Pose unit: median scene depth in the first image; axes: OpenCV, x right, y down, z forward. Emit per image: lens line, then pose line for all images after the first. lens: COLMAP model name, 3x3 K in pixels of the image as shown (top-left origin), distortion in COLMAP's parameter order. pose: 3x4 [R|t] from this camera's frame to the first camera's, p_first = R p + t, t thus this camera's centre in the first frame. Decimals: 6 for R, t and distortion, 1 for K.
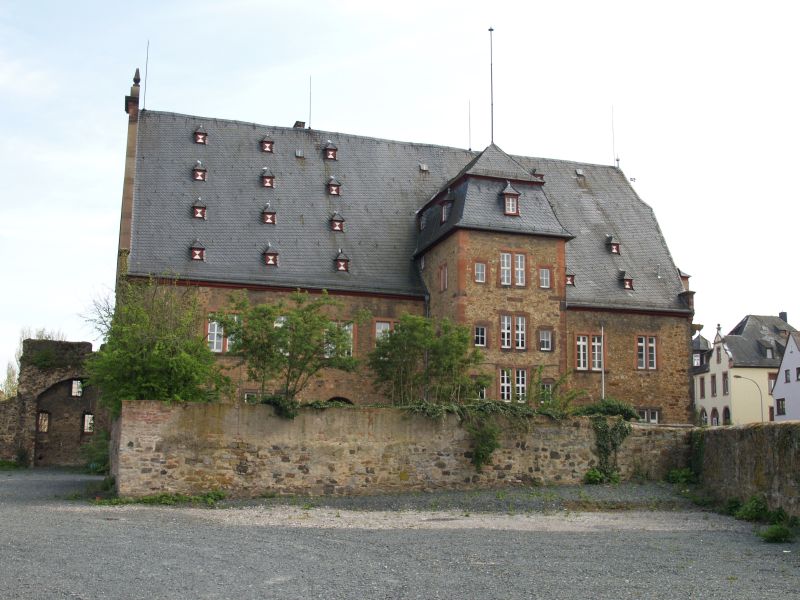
lens RADIAL K [[914.6, 0, 400.0], [0, 914.6, 300.0], [0, 0, 1]] dist [-0.113301, 0.012765]
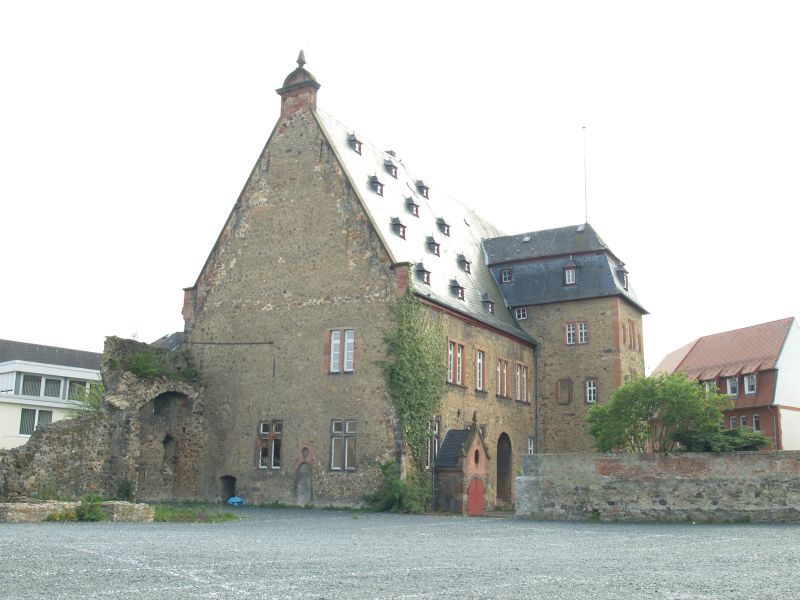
lens RADIAL K [[856.1, 0, 400.0], [0, 856.1, 300.0], [0, 0, 1]] dist [-0.107866, 0.001935]
pose [[0.731890, 0.145261, 0.665760, -0.840183], [-0.119389, 0.989237, -0.084592, 0.052499], [-0.670883, -0.017572, 0.741355, 0.351035]]
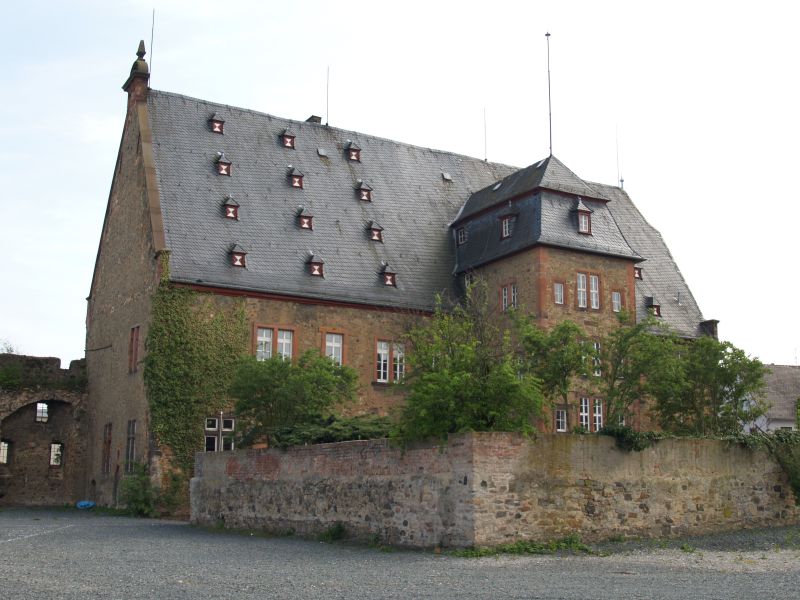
lens RADIAL K [[982.1, 0, 400.0], [0, 982.1, 300.0], [0, 0, 1]] dist [-0.117544, 0.045678]
pose [[0.975488, 0.035952, 0.217096, -0.275242], [-0.031396, 0.999209, -0.024402, 0.005910], [-0.217802, 0.016988, 0.975845, 0.057248]]
